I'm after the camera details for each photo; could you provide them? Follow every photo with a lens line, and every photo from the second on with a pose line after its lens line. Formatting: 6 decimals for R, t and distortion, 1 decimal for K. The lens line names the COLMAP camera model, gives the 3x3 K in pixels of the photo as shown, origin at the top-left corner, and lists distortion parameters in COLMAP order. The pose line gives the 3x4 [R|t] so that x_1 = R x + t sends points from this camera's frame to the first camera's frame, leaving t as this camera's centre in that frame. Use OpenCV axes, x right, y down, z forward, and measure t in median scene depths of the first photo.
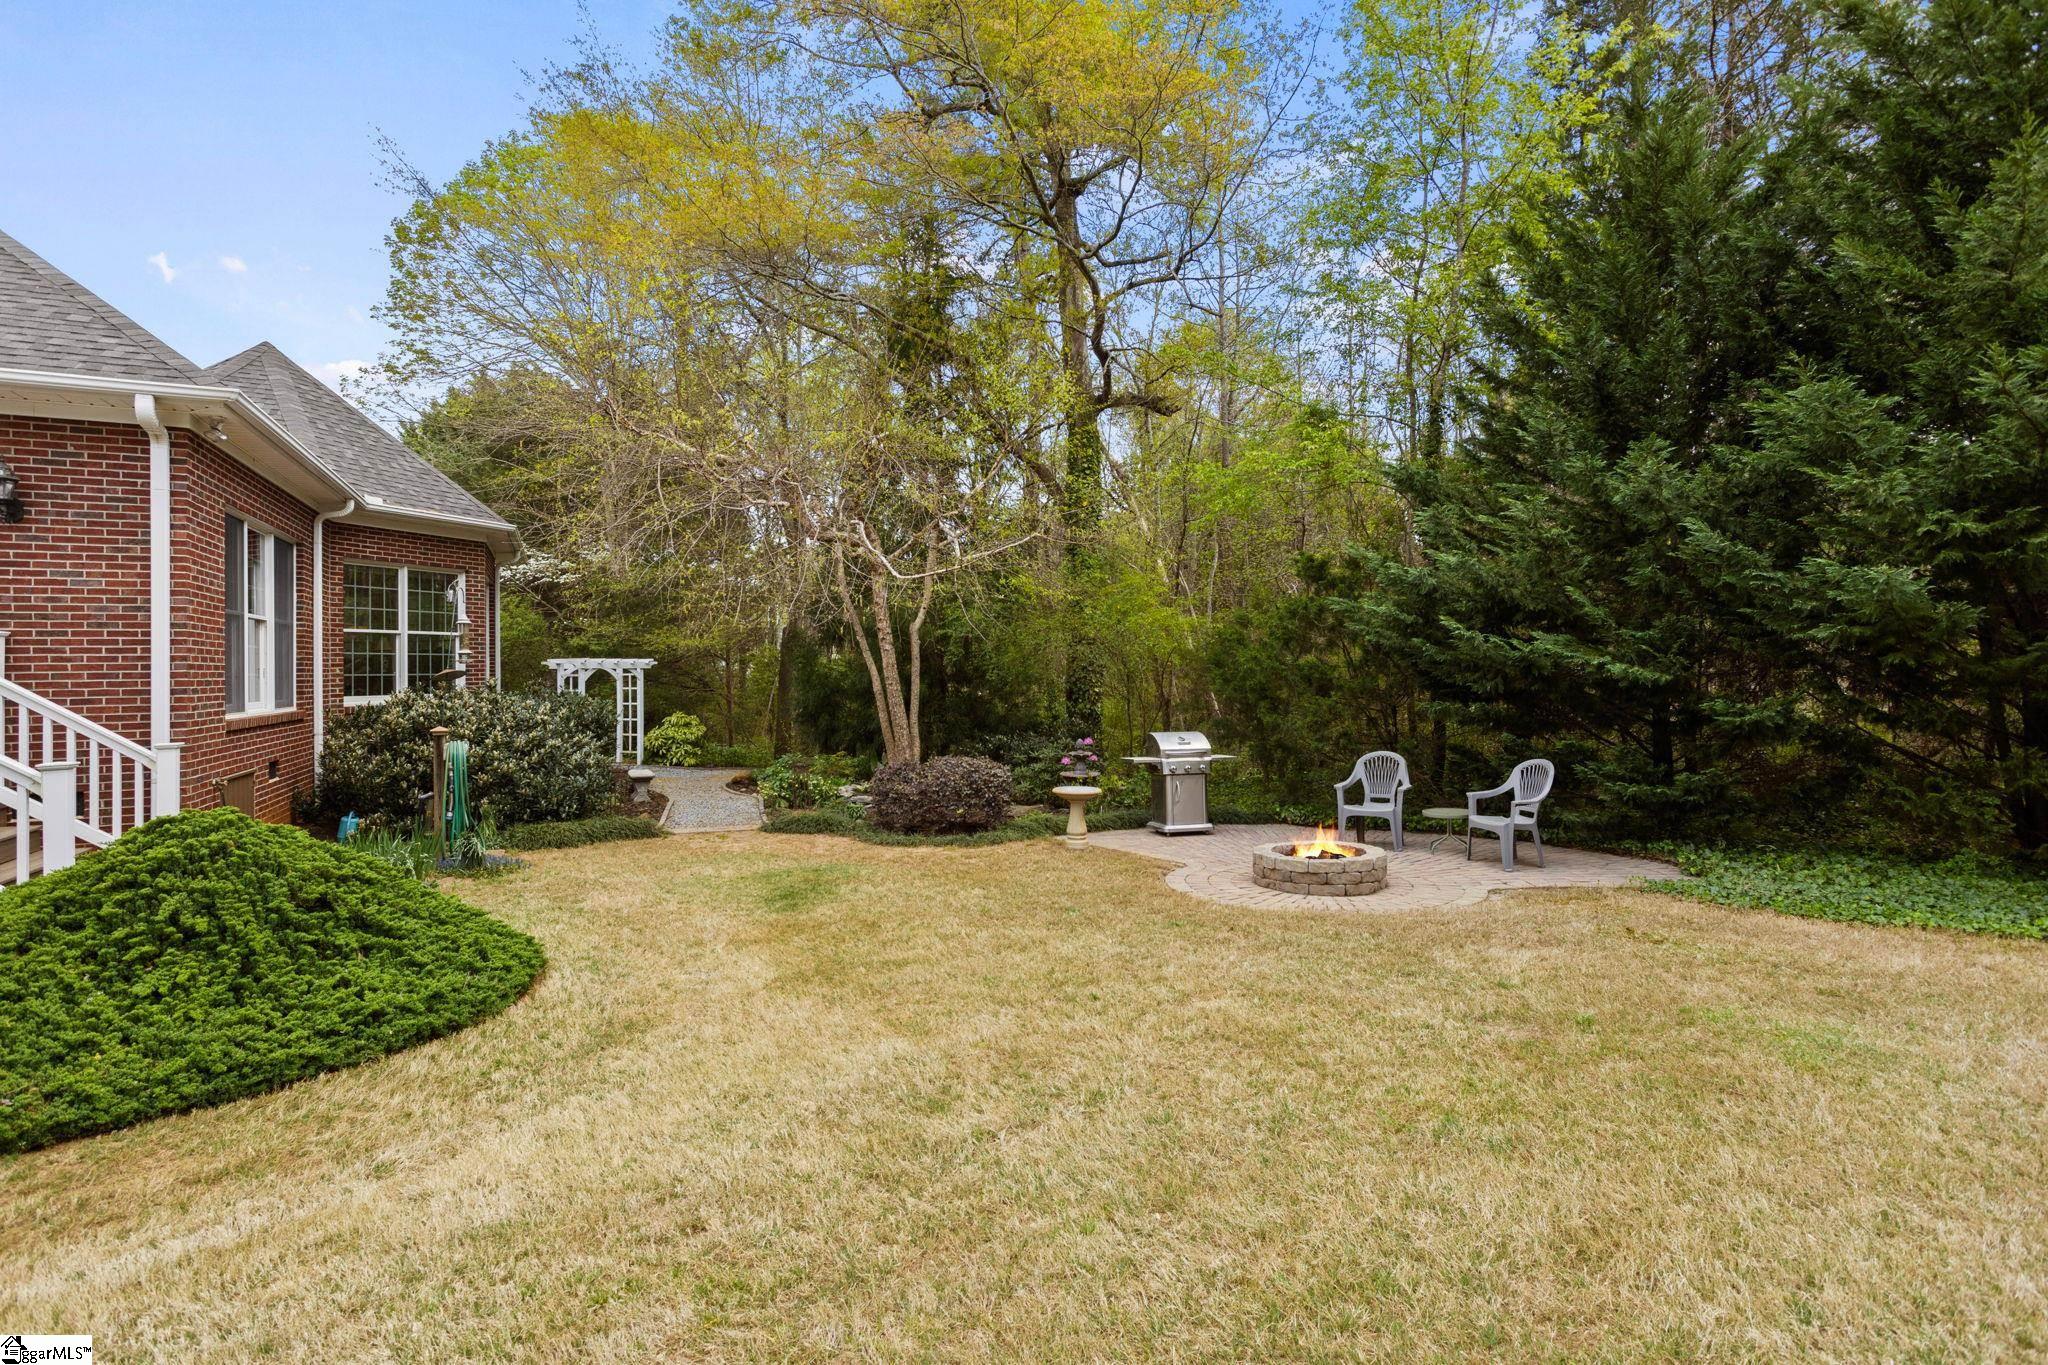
lens RADIAL K [[926.4, 0, 1000.6], [0, 926.4, 677.9], [0, 0, 1]] dist [-0.060092, 0.035706]
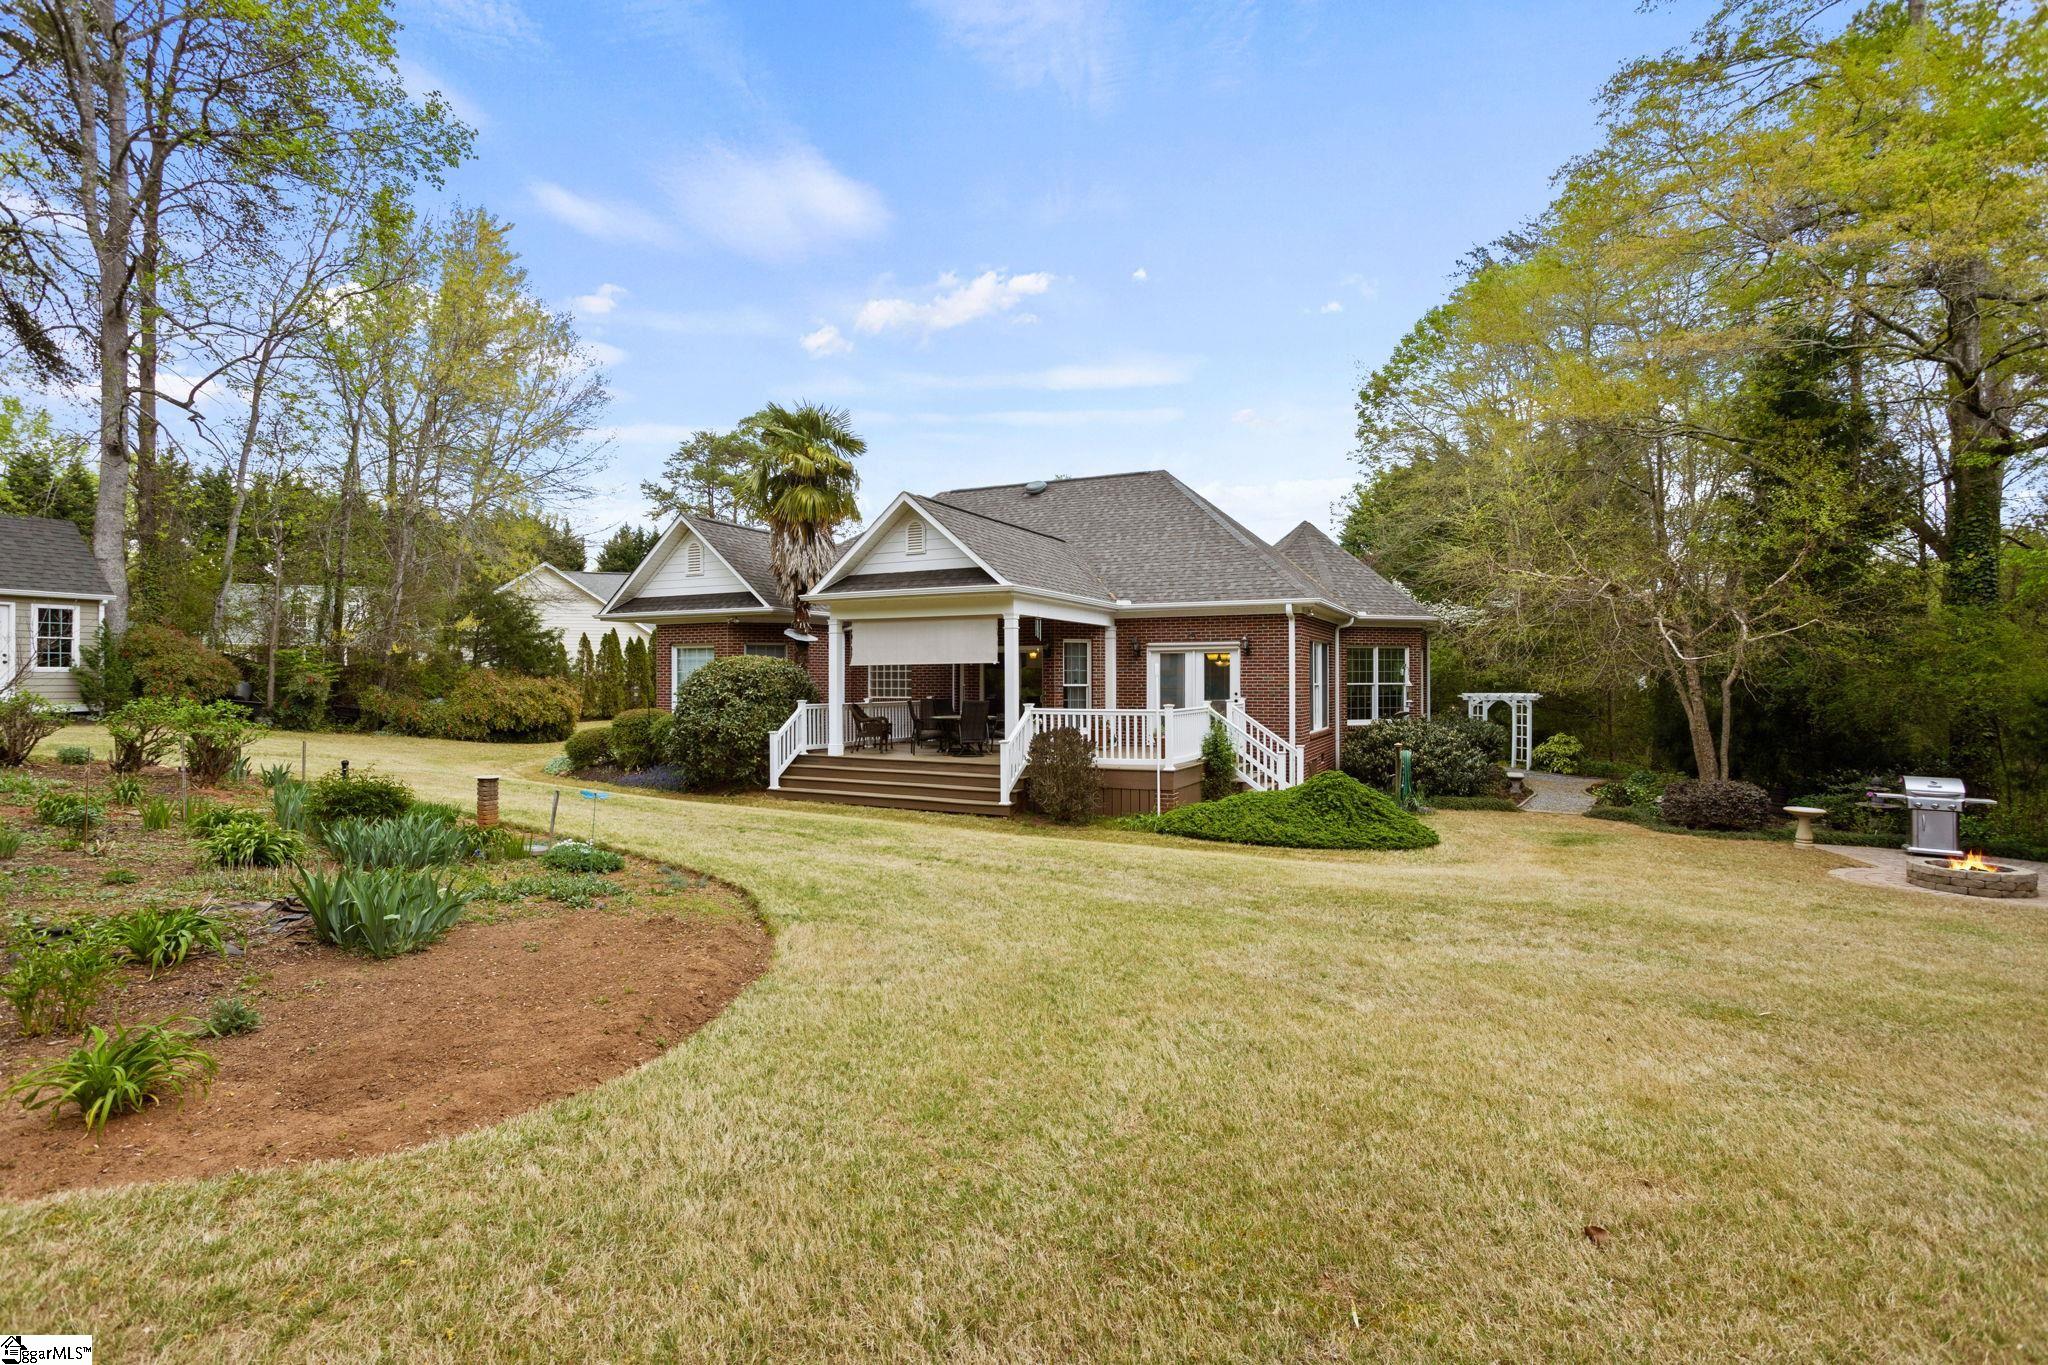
lens RADIAL K [[926.4, 0, 1000.6], [0, 926.4, 677.9], [0, 0, 1]] dist [-0.060092, 0.035706]
pose [[0.583816, 0.003179, -0.811880, 0.428654], [-0.002982, 0.999994, 0.001772, -0.074127], [0.811880, 0.001386, 0.583822, -0.745030]]
